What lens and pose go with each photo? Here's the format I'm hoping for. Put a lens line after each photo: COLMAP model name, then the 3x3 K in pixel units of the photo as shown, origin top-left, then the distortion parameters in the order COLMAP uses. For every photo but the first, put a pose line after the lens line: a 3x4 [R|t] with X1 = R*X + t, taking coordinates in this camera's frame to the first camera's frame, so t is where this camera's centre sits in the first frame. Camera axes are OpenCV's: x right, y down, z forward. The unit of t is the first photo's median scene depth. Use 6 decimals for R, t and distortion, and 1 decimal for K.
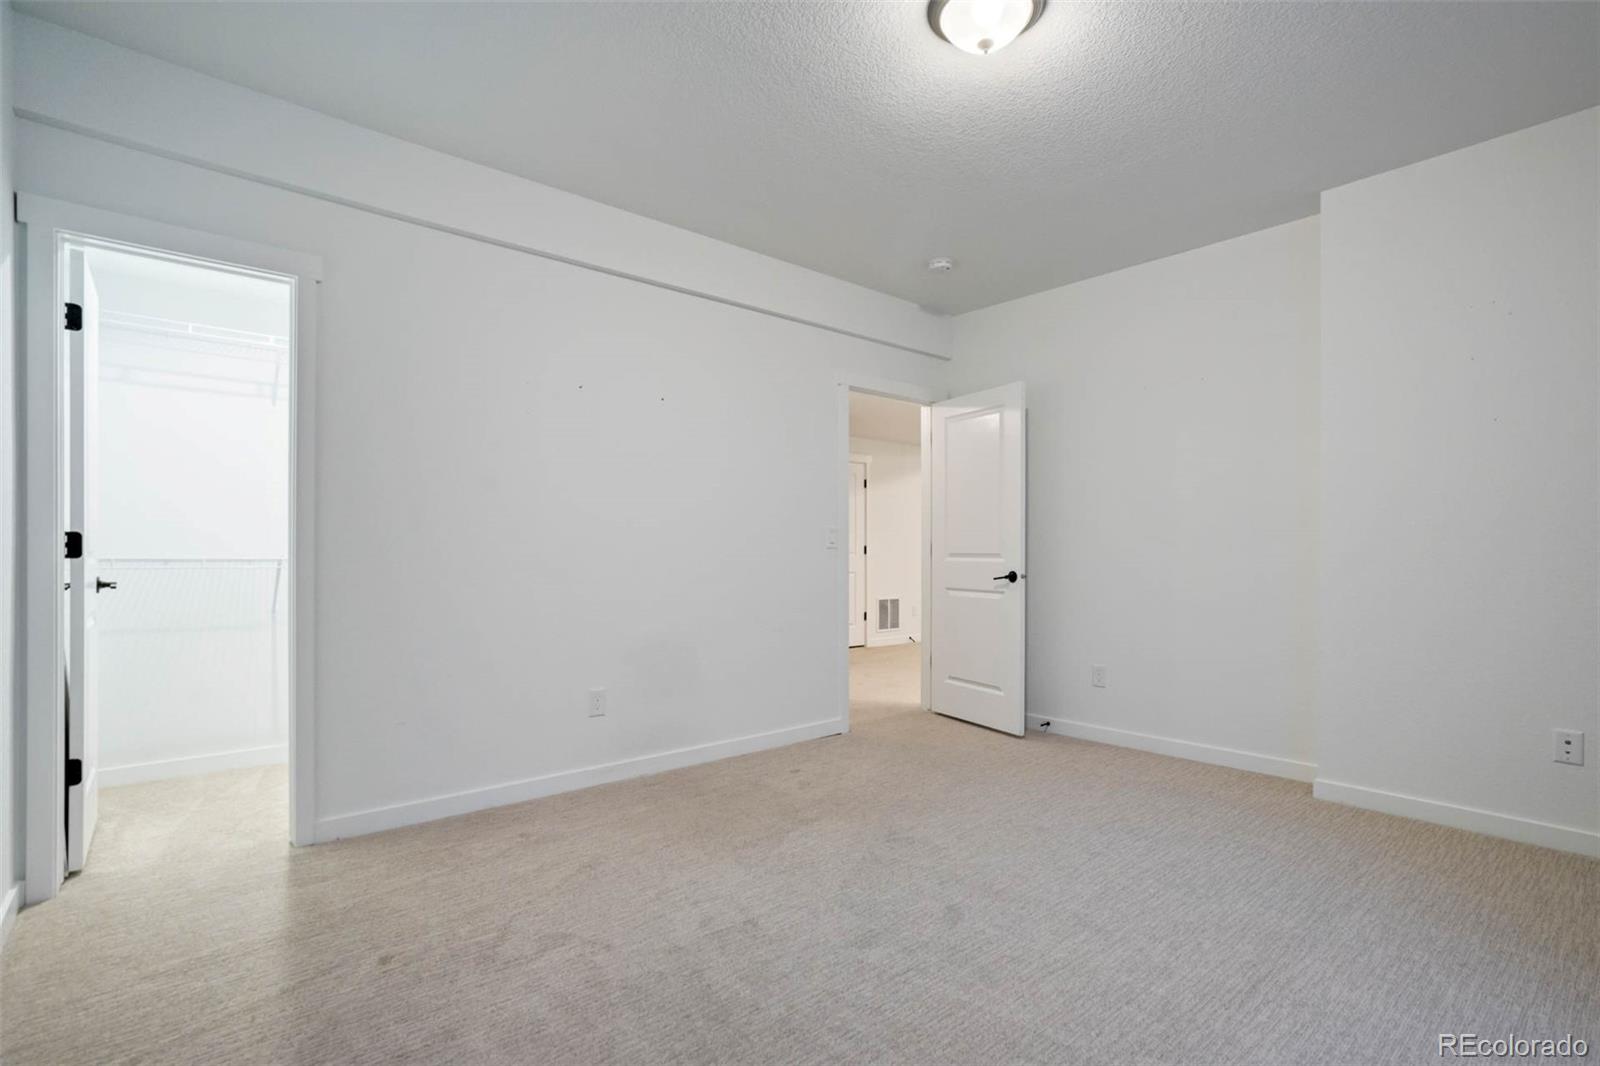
lens RADIAL K [[754.4, 0, 804.2], [0, 754.4, 548.8], [0, 0, 1]] dist [-0.000721, 0.000014]
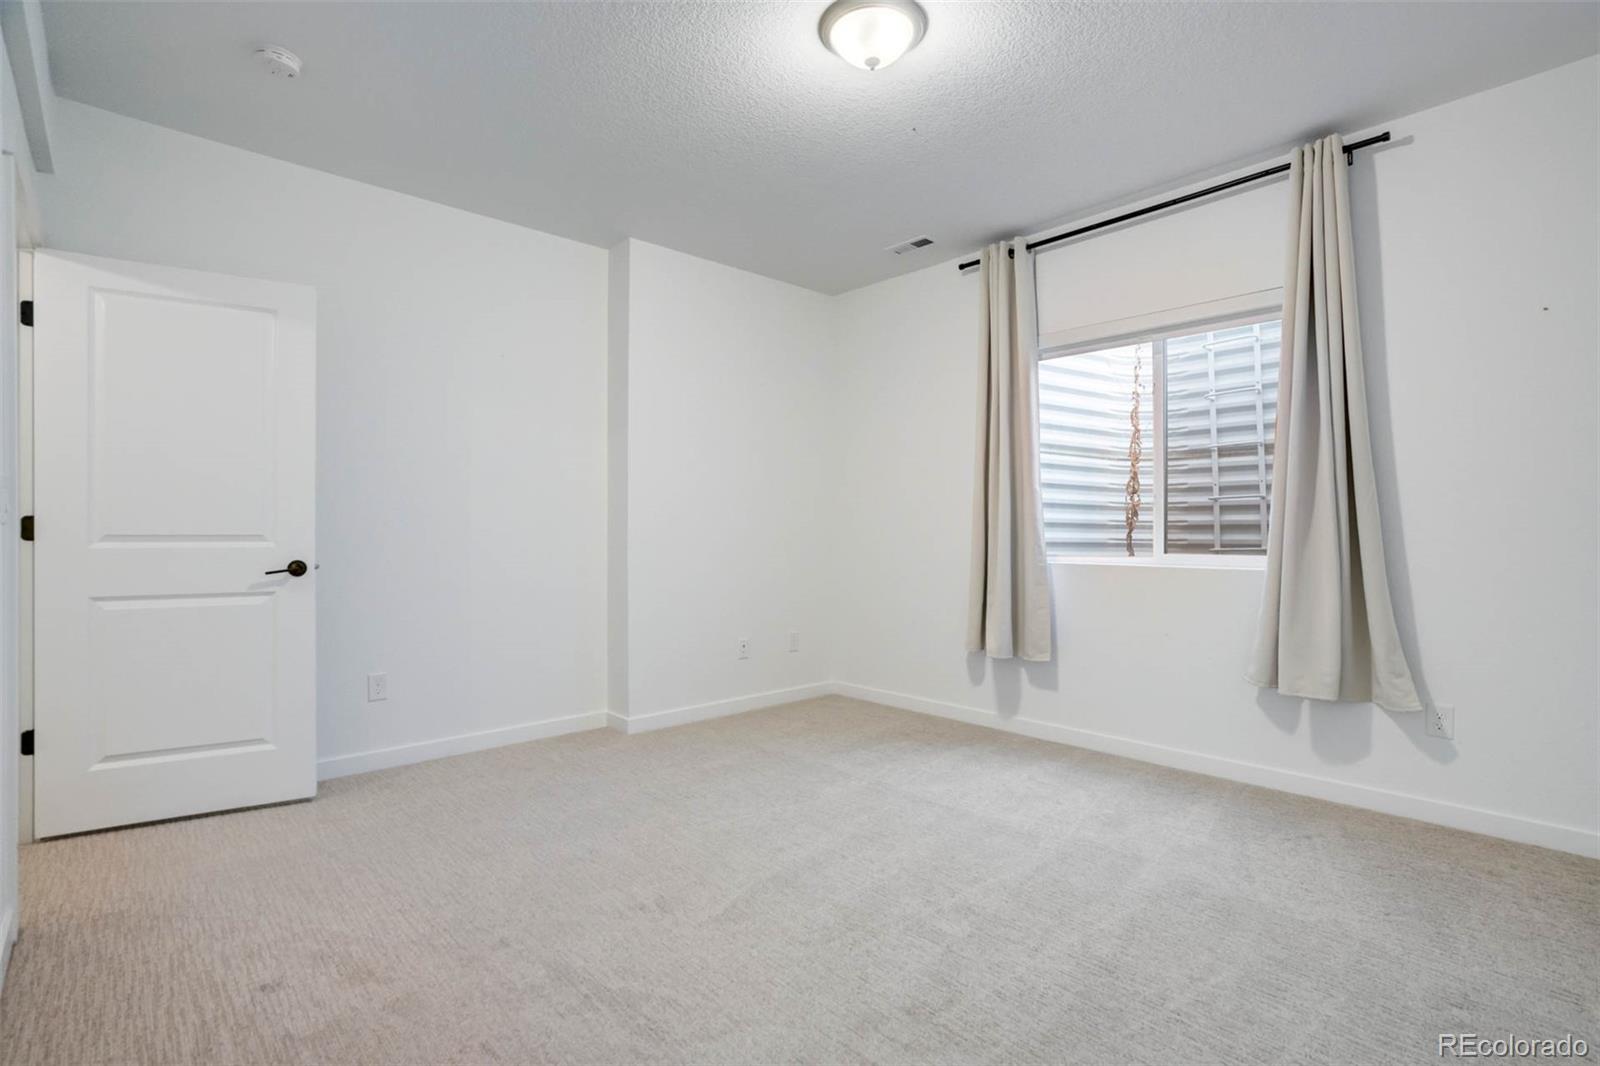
lens RADIAL K [[754.5, 0, 800.0], [0, 754.5, 533.0], [0, 0, 1]] dist [-0.001305, -0.000134]
pose [[-0.016302, 0.001431, 0.999866, -0.412137], [-0.003514, 0.999993, -0.001488, 0.004349], [-0.999861, -0.003537, -0.016297, 0.557218]]
